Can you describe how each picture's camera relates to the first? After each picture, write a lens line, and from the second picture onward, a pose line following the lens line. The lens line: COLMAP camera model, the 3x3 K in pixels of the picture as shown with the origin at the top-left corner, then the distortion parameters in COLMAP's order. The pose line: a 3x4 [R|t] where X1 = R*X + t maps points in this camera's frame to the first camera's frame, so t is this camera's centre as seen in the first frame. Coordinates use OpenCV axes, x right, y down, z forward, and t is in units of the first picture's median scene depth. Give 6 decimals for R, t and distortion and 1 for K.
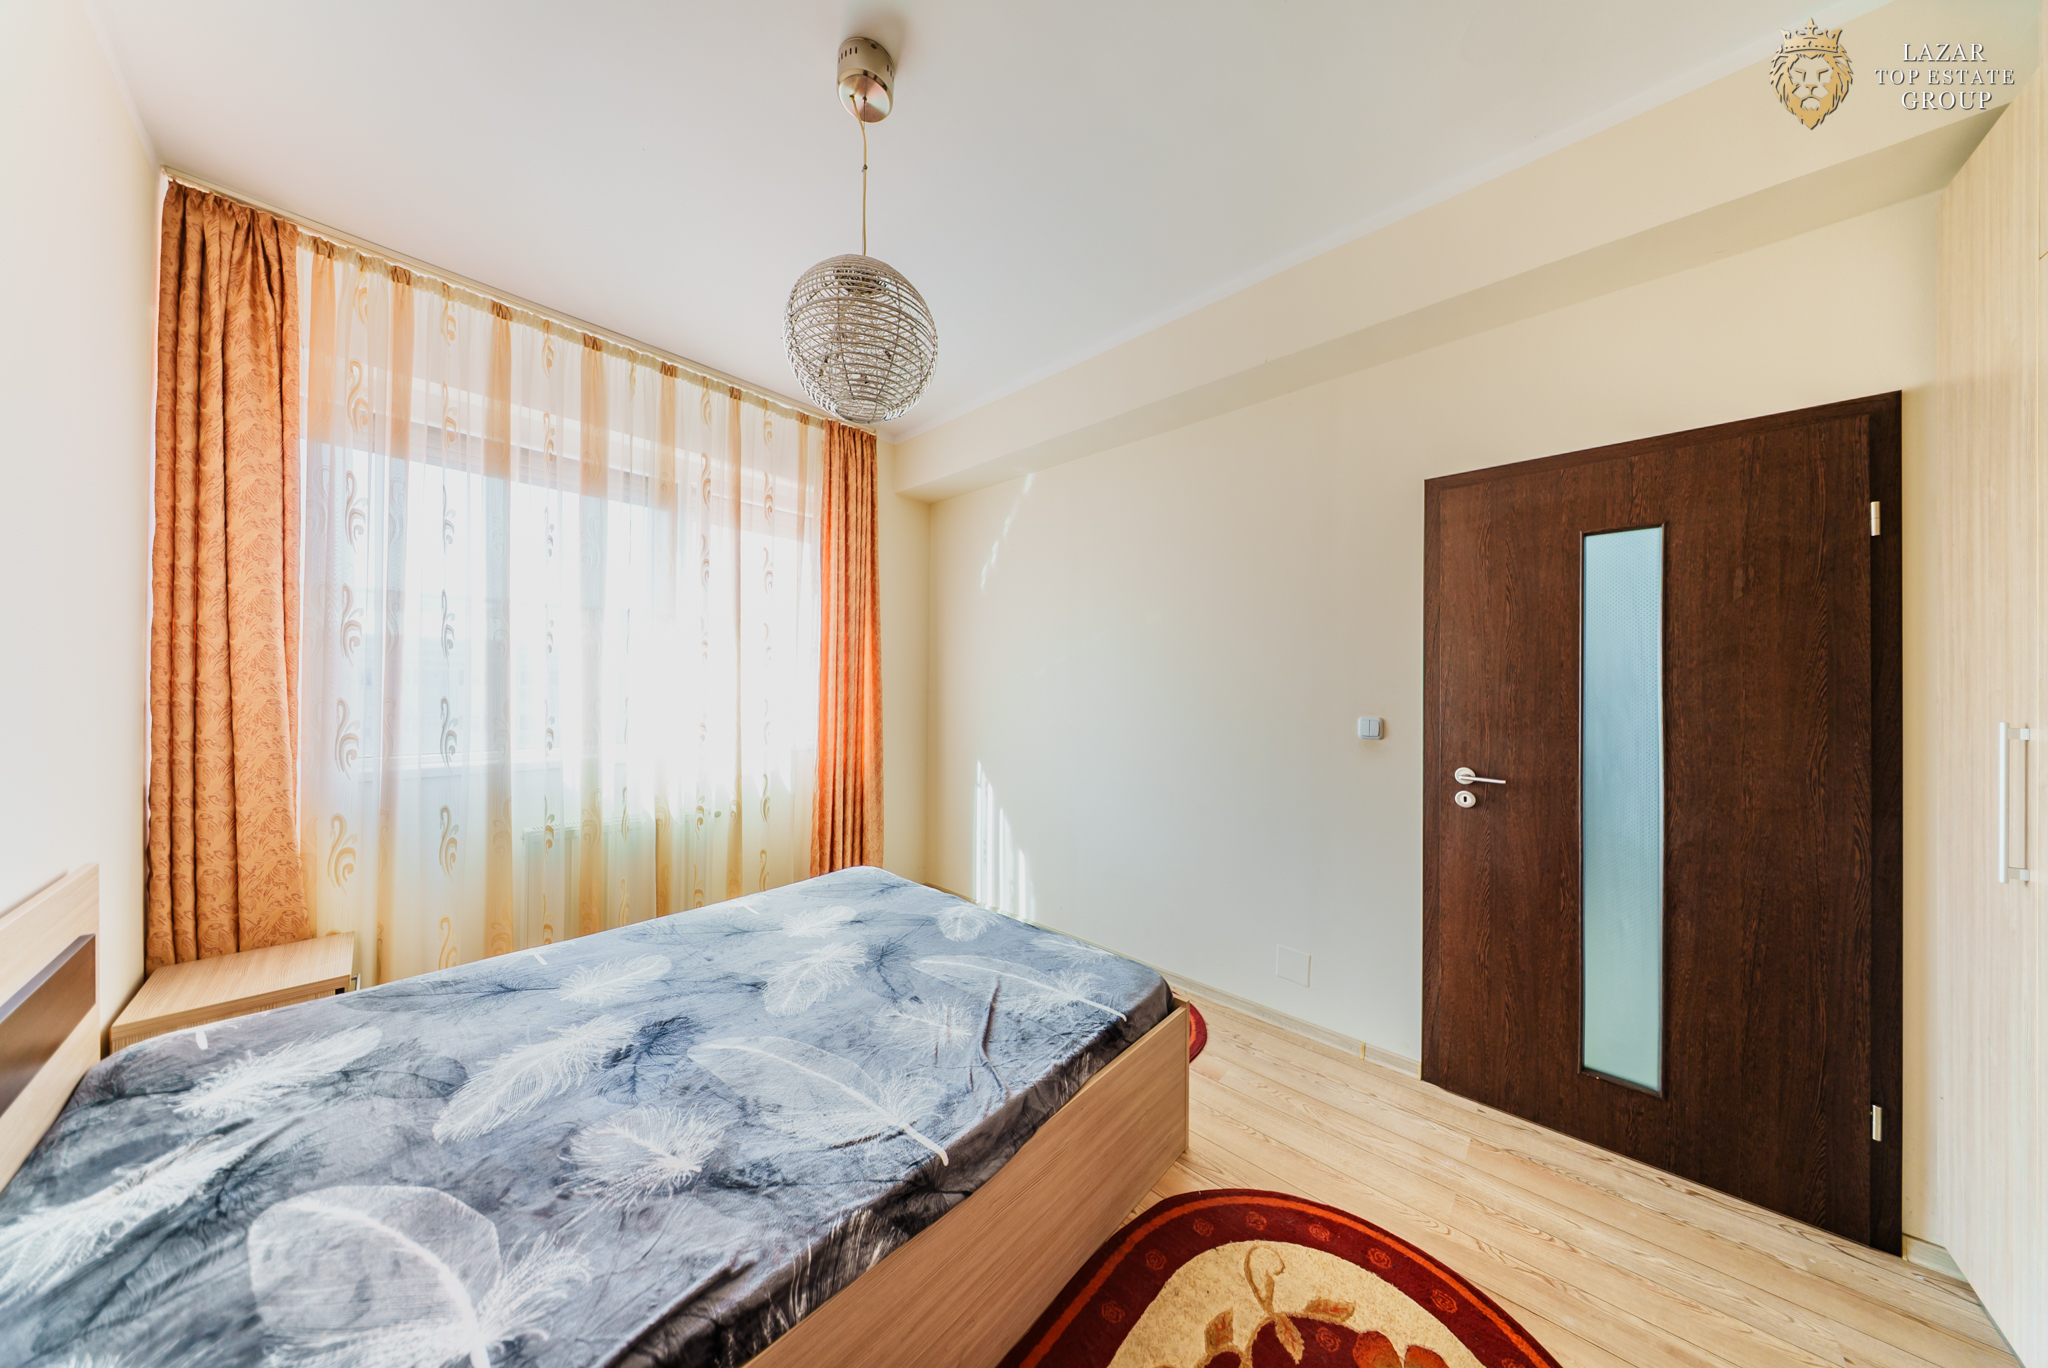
lens RADIAL K [[603.4, 0, 1024.0], [0, 603.4, 684.0], [0, 0, 1]] dist [-0.000395, -0.000054]
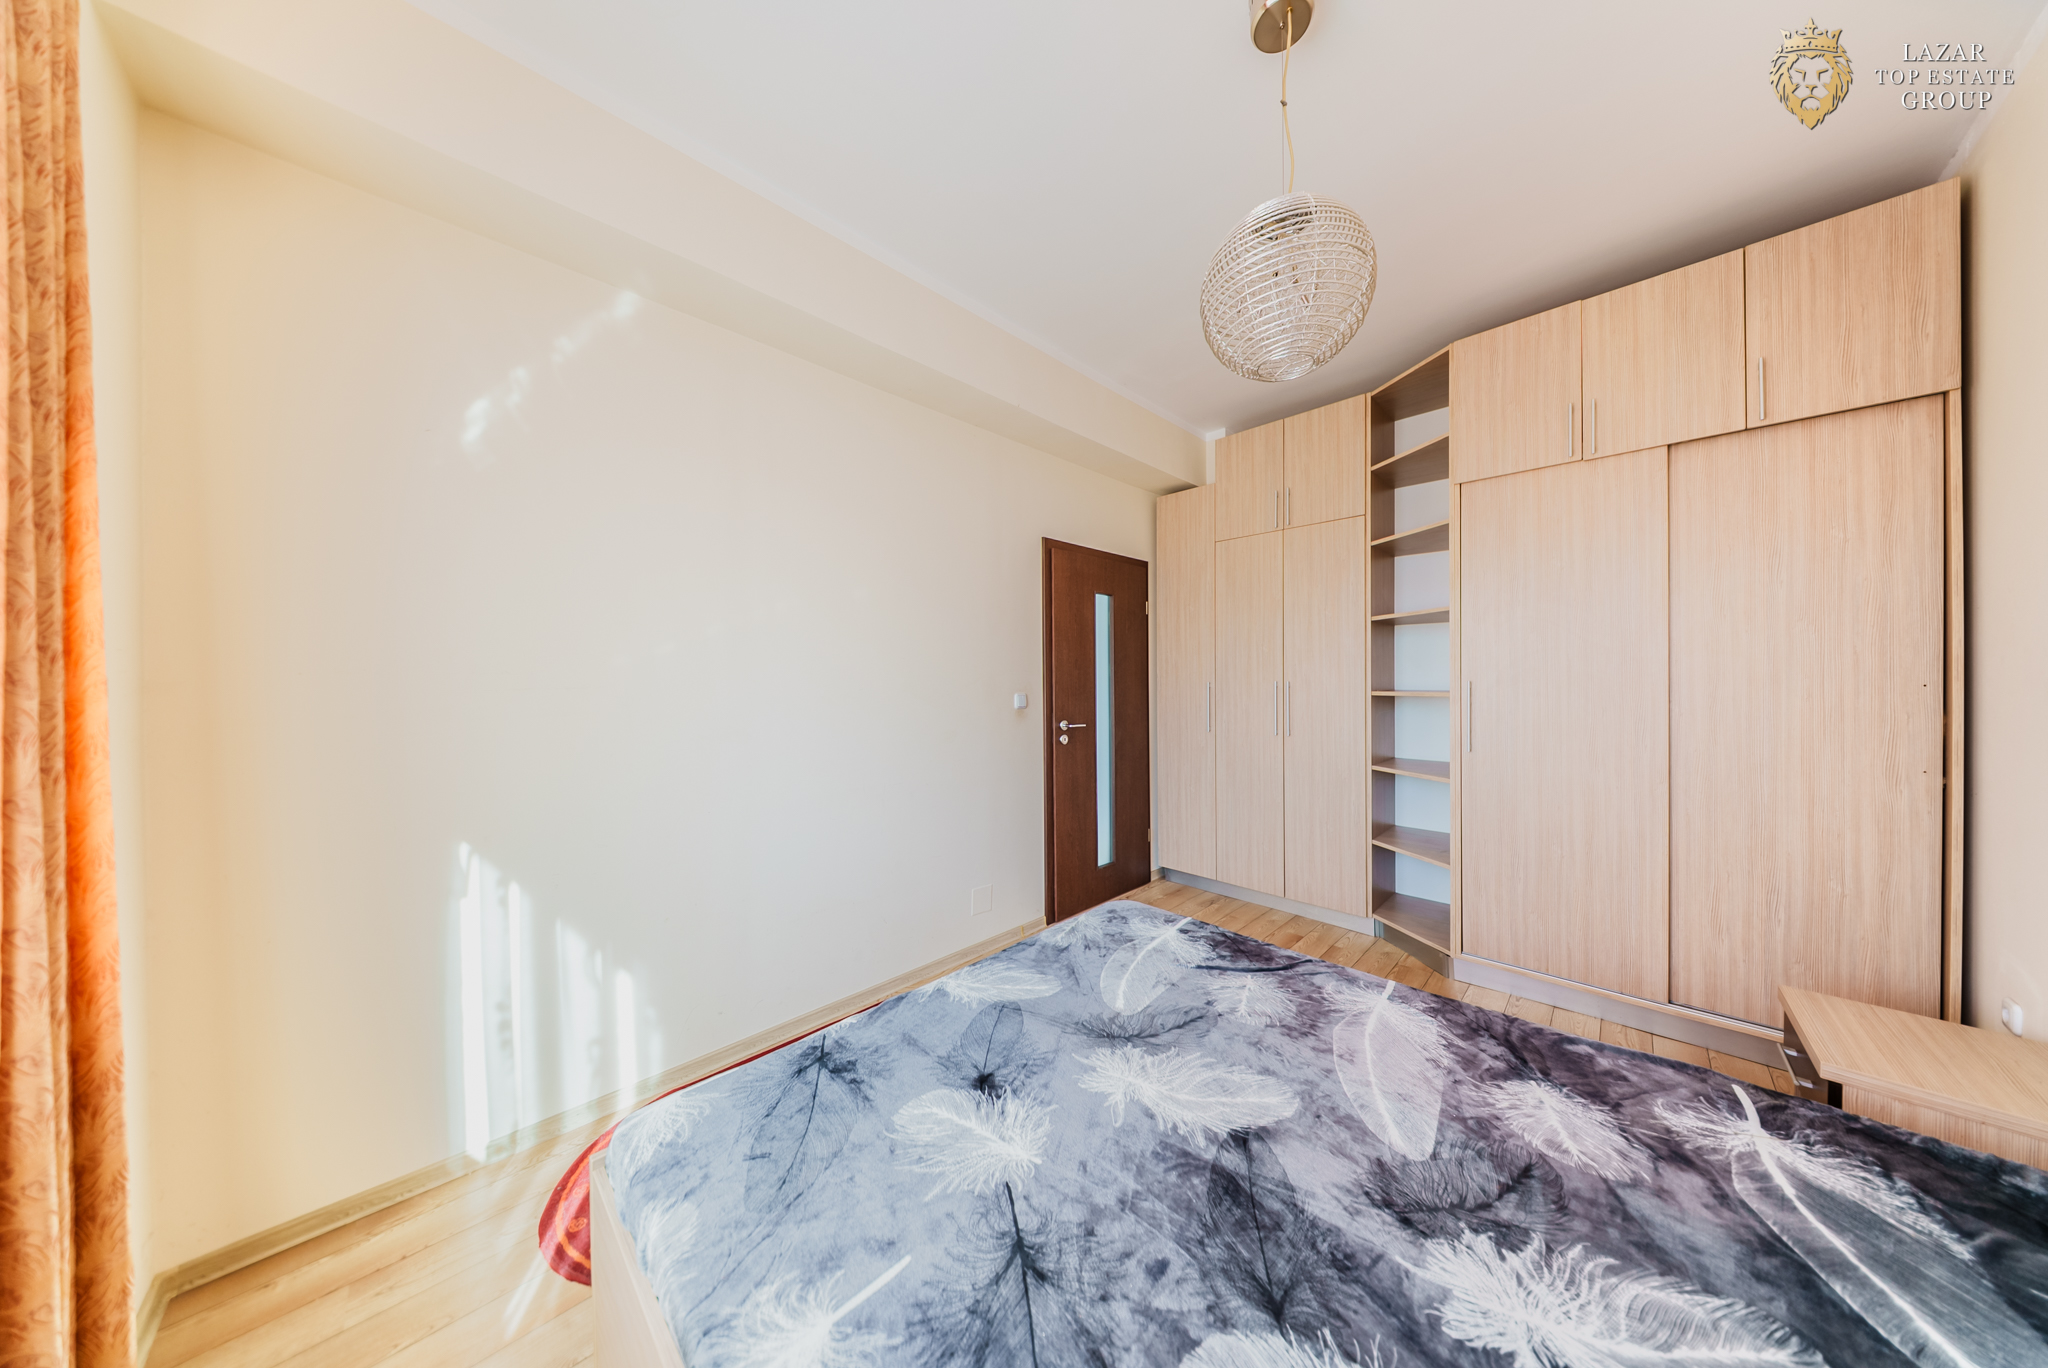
lens RADIAL K [[600.9, 0, 1031.9], [0, 600.9, 681.4], [0, 0, 1]] dist [-0.001450, -0.000153]
pose [[0.044303, -0.013197, 0.998931, -0.928520], [0.007256, 0.999891, 0.012888, 0.009853], [-0.998992, 0.006677, 0.044394, 1.027481]]
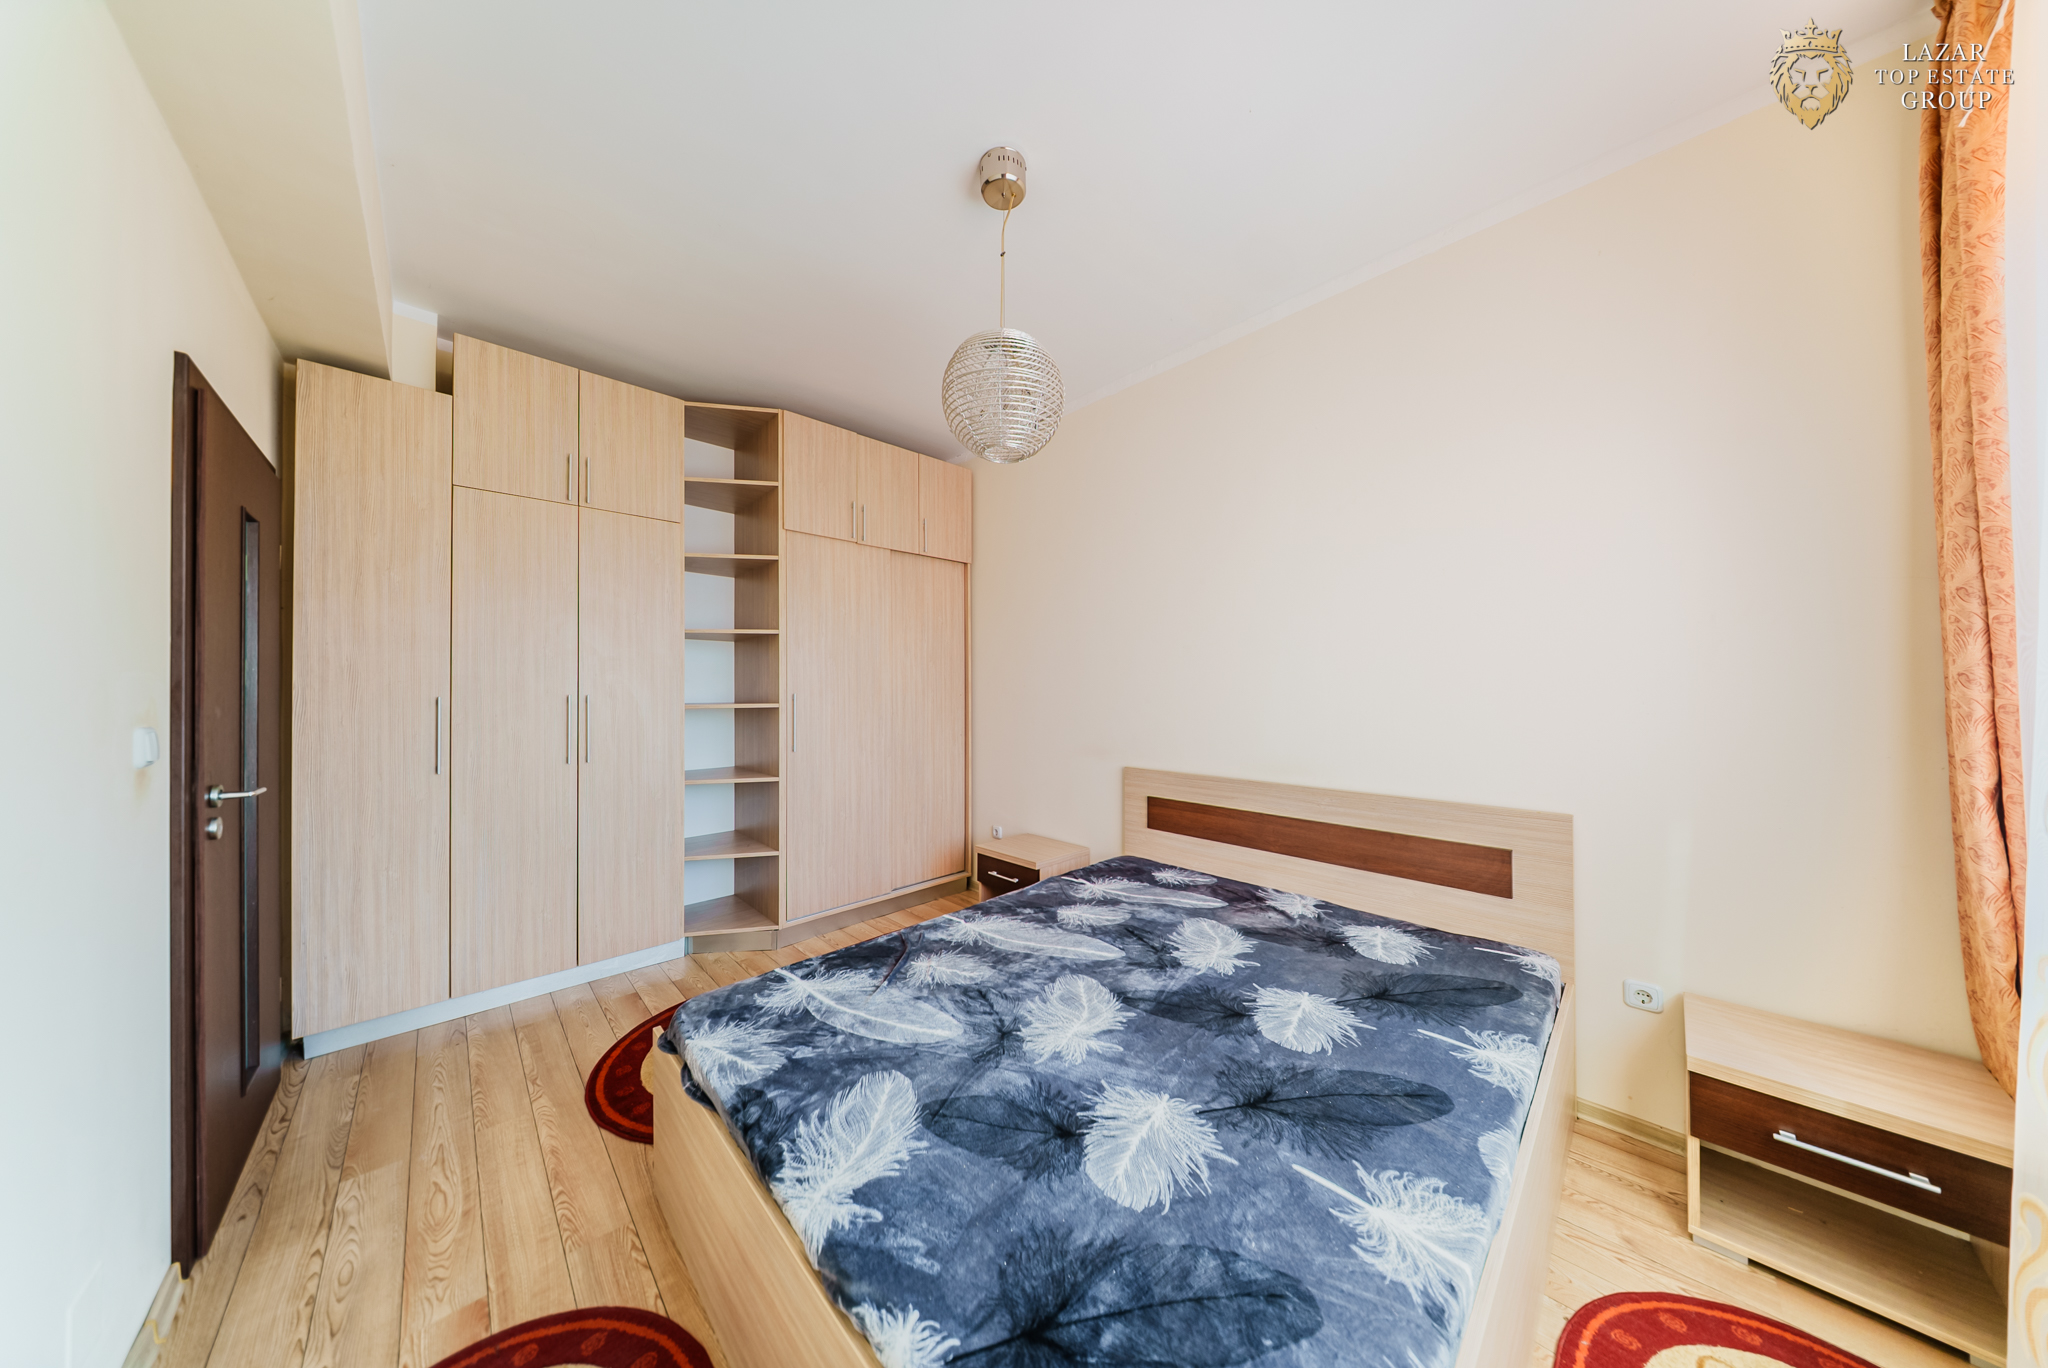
lens RADIAL K [[603.4, 0, 1024.0], [0, 603.4, 684.0], [0, 0, 1]] dist [-0.000395, -0.000054]
pose [[-0.997855, -0.005893, 0.065198, -0.296259], [-0.006367, 0.999955, -0.007066, 0.014684], [-0.065154, -0.007466, -0.997847, 1.688639]]
